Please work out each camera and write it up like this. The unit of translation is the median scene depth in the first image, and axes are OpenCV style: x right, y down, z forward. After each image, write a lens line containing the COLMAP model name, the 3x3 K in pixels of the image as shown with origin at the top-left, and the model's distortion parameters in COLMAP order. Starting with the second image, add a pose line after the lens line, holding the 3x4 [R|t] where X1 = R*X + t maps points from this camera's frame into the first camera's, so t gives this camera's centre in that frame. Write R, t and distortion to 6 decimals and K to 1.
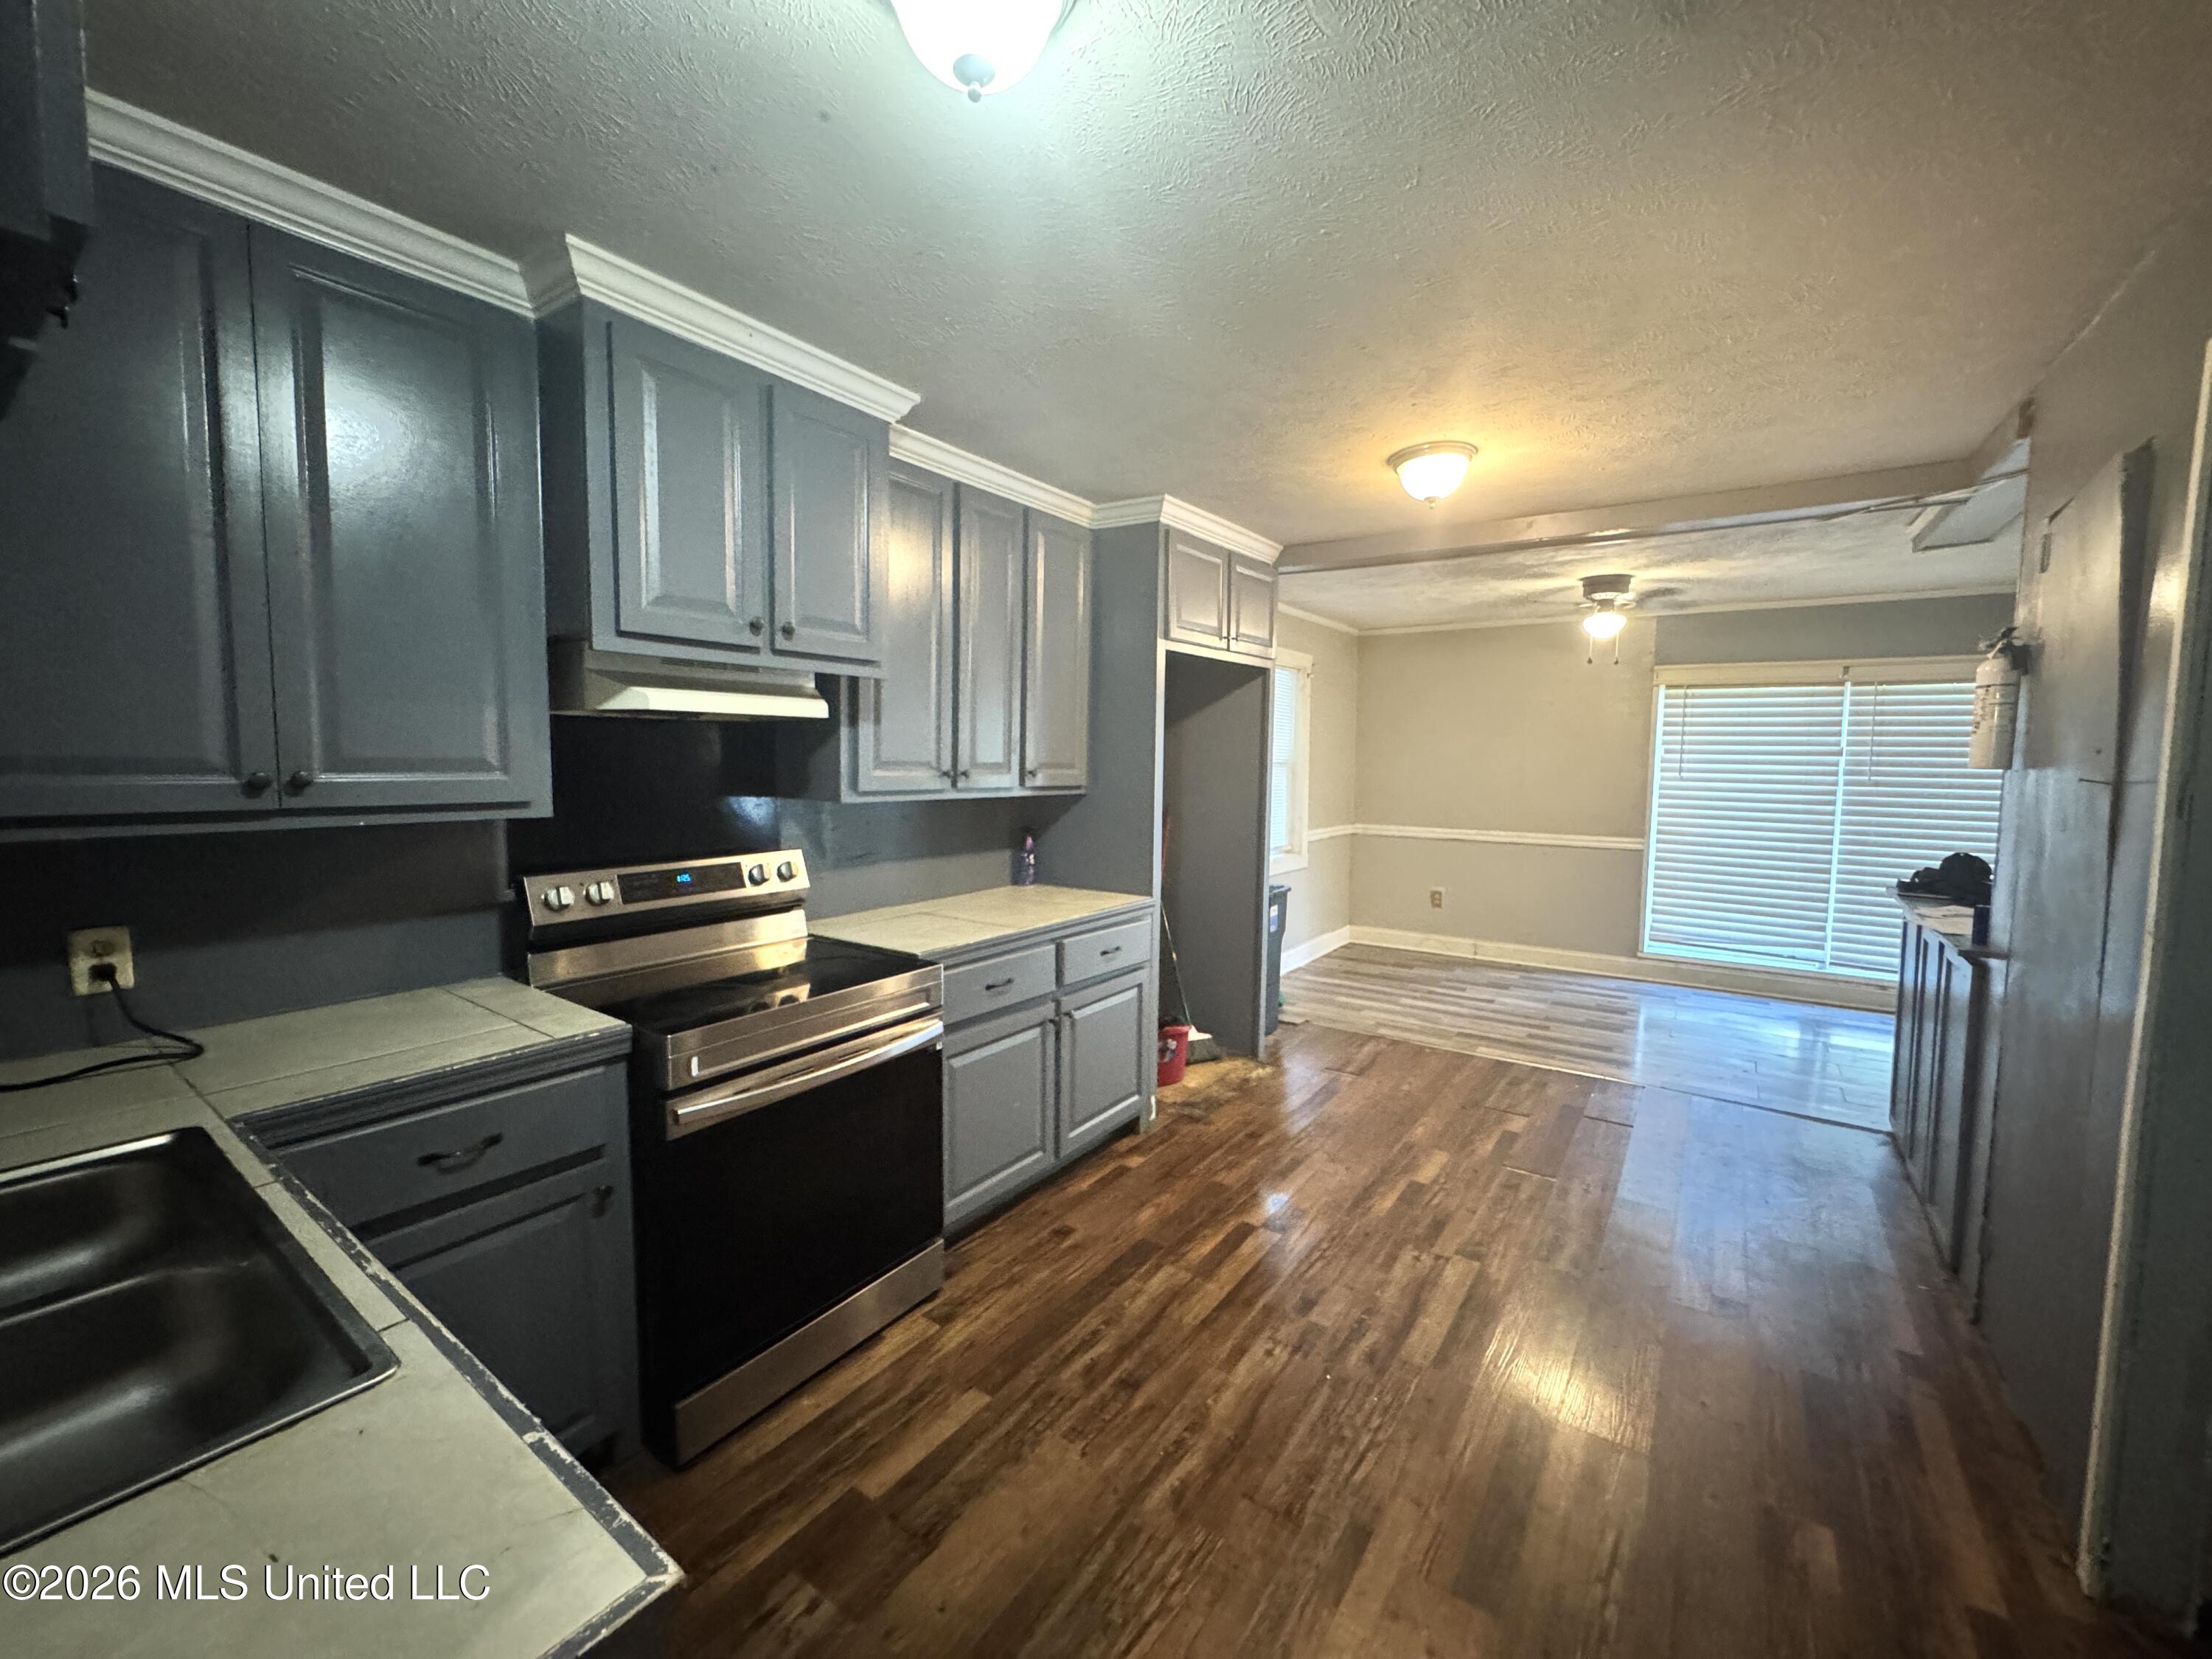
lens RADIAL K [[893.1, 0, 1099.8], [0, 893.1, 824.2], [0, 0, 1]] dist [0.001302, -0.000132]
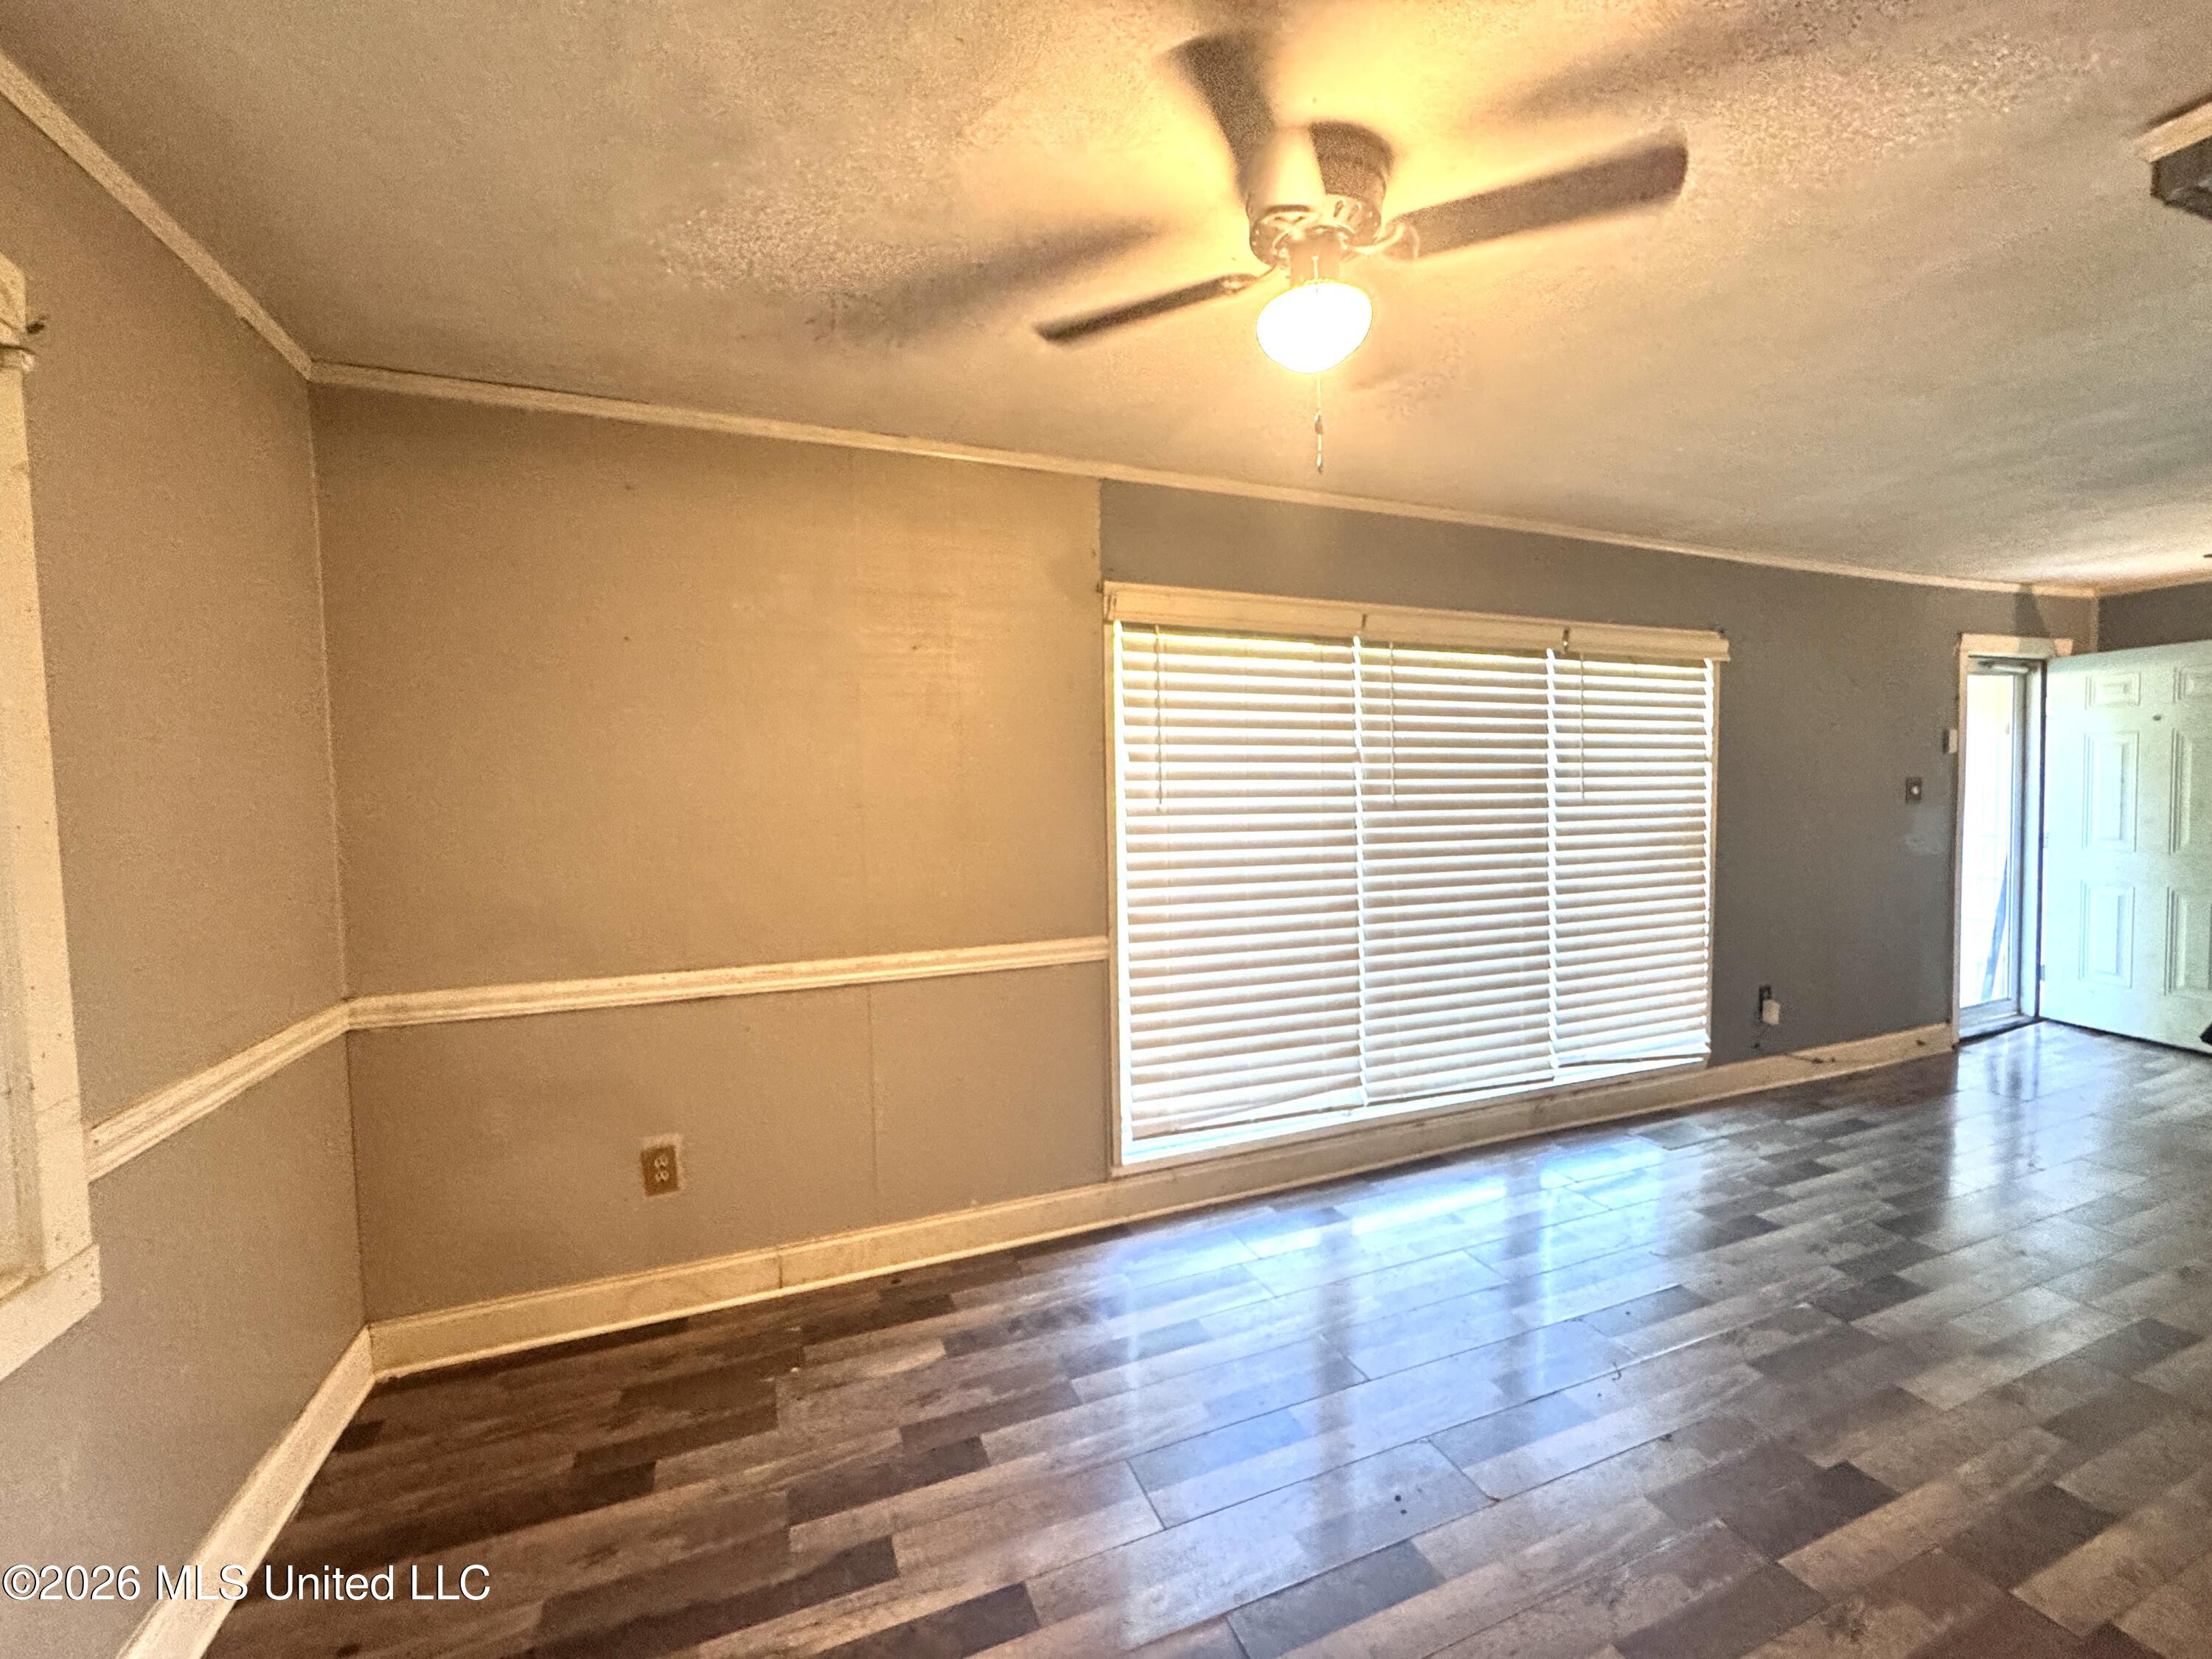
lens RADIAL K [[893.1, 0, 1106.9], [0, 893.1, 834.3], [0, 0, 1]] dist [0.001302, -0.000132]
pose [[0.538855, -0.059575, 0.840289, 0.203435], [0.088251, 0.996000, 0.014022, -0.046271], [-0.837763, 0.066601, 0.541957, 0.732665]]
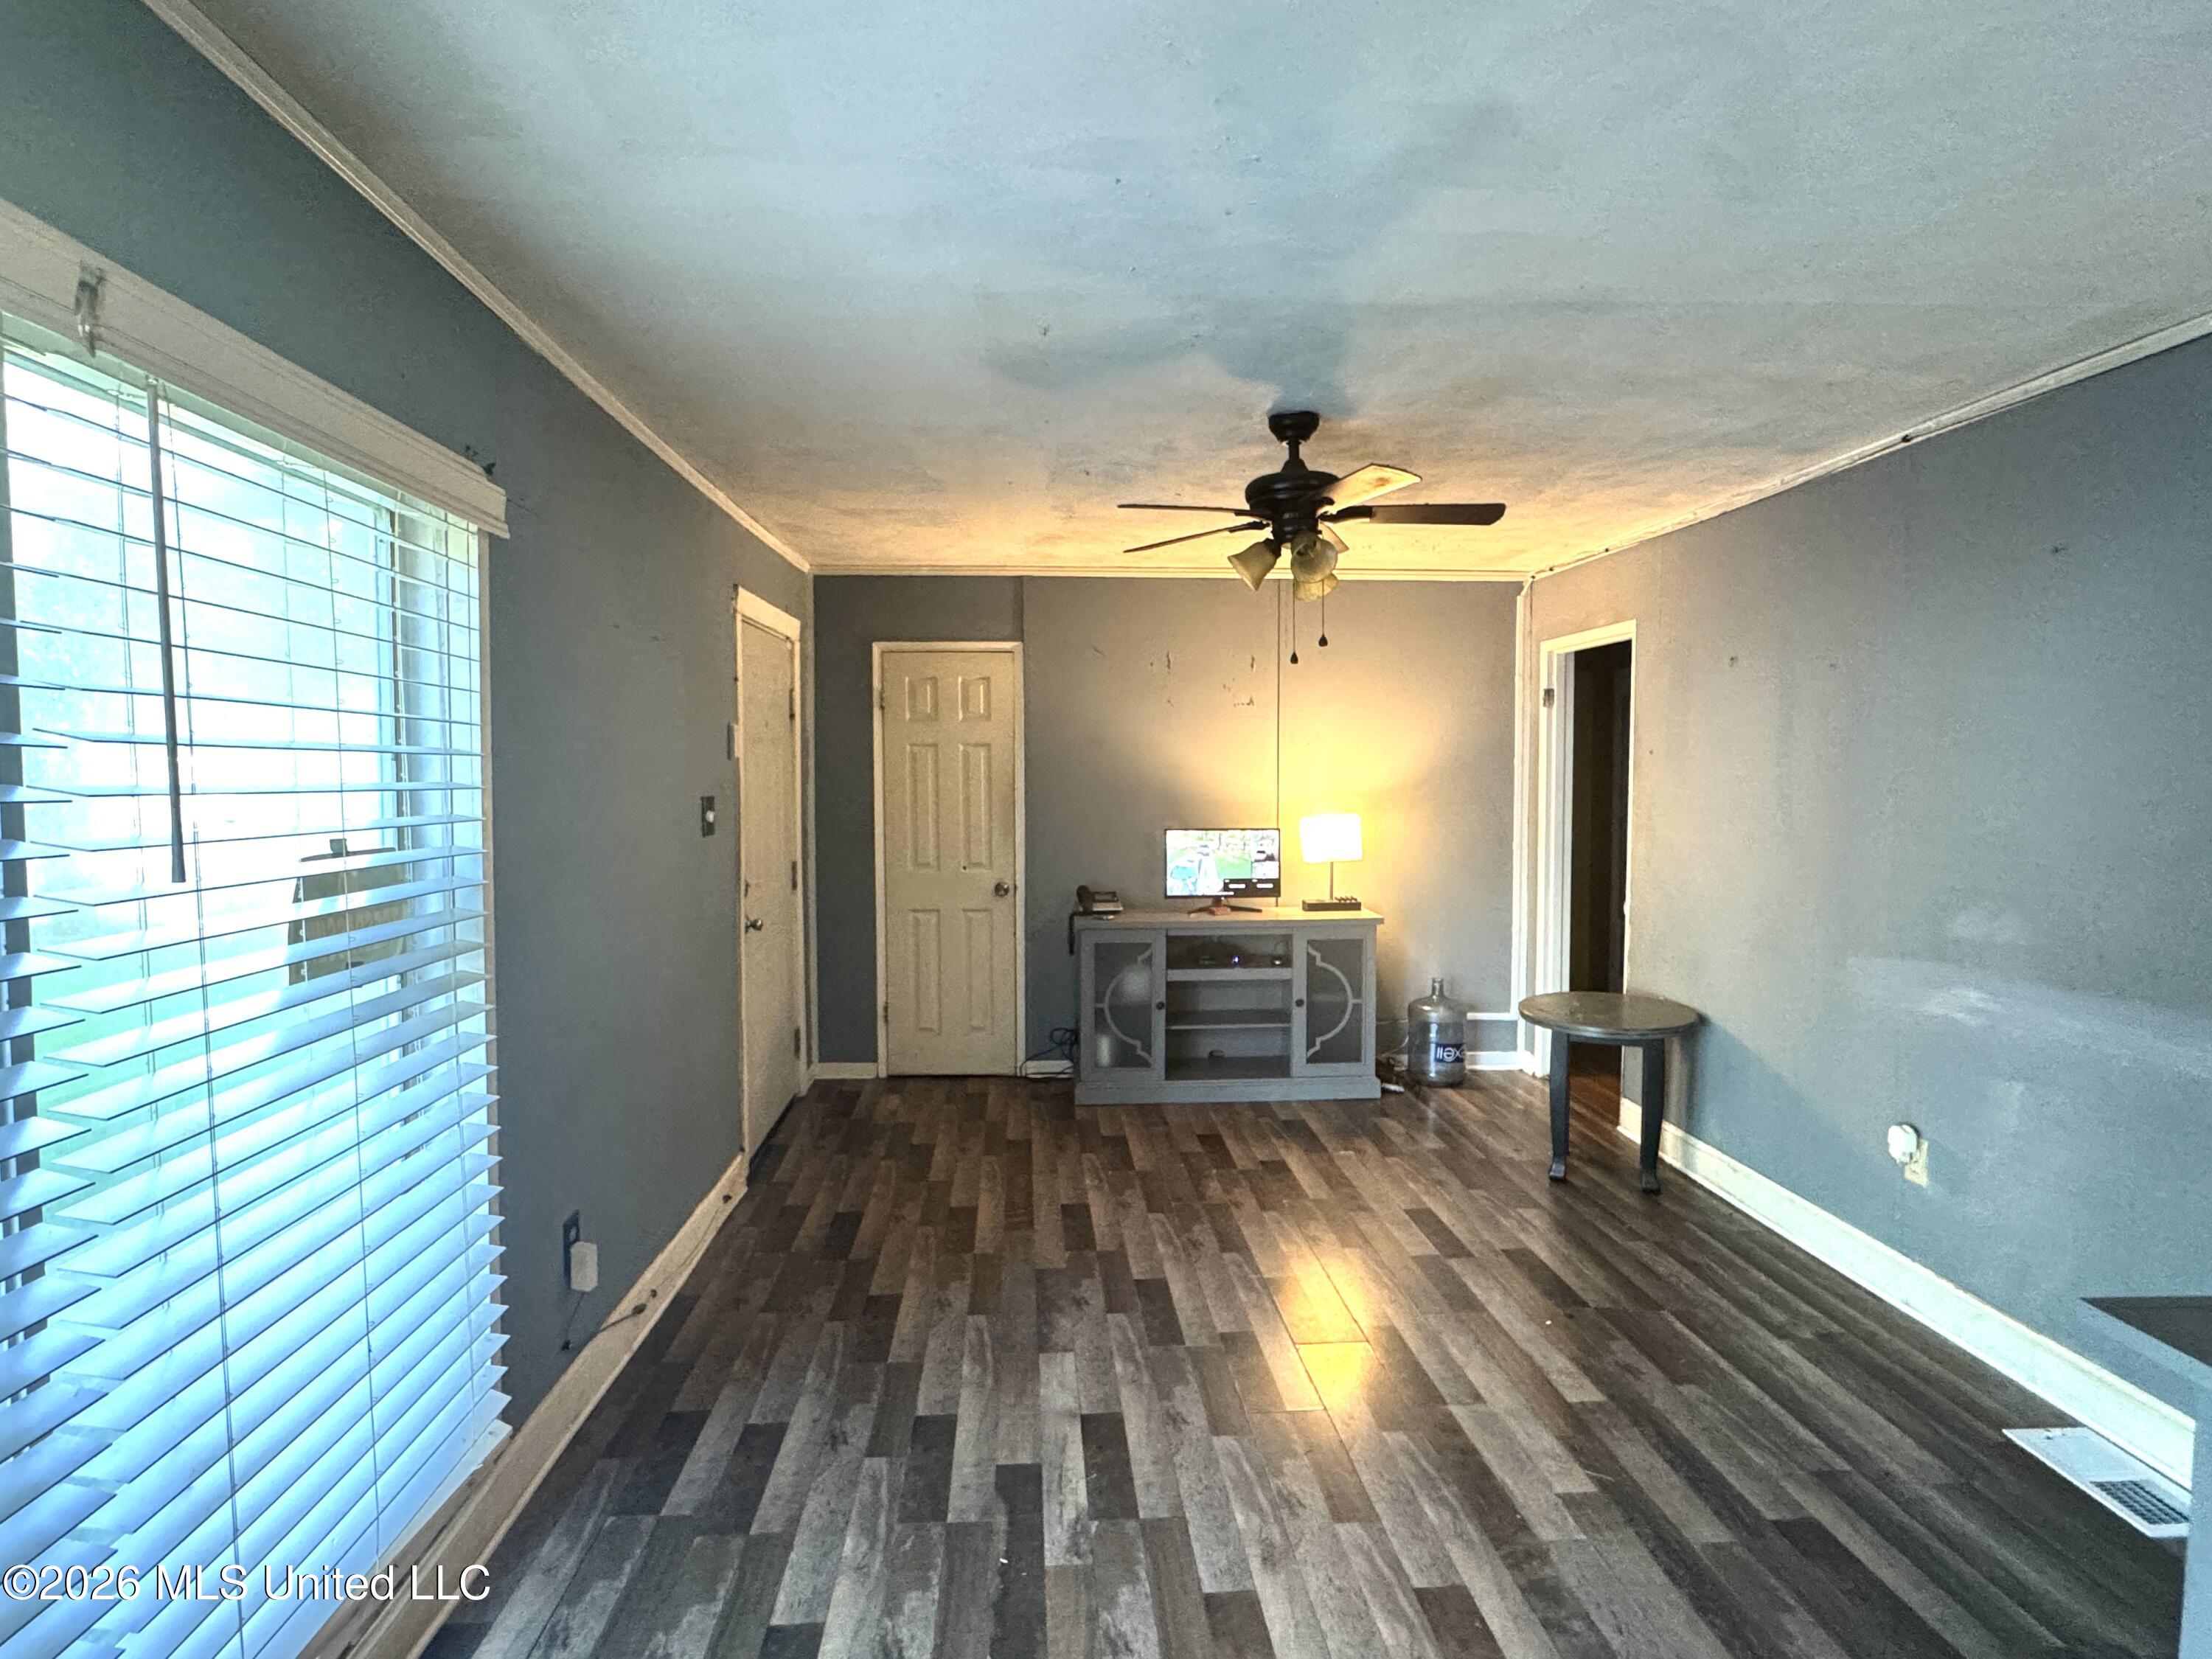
lens RADIAL K [[1134.1, 0, 1099.6], [0, 1134.1, 827.9], [0, 0, 1]] dist [0.000012, 0.000275]
pose [[-0.618869, -0.055050, 0.783563, 0.593819], [0.053586, 0.992258, 0.112035, -0.064101], [-0.783664, 0.111323, -0.611128, 0.781319]]
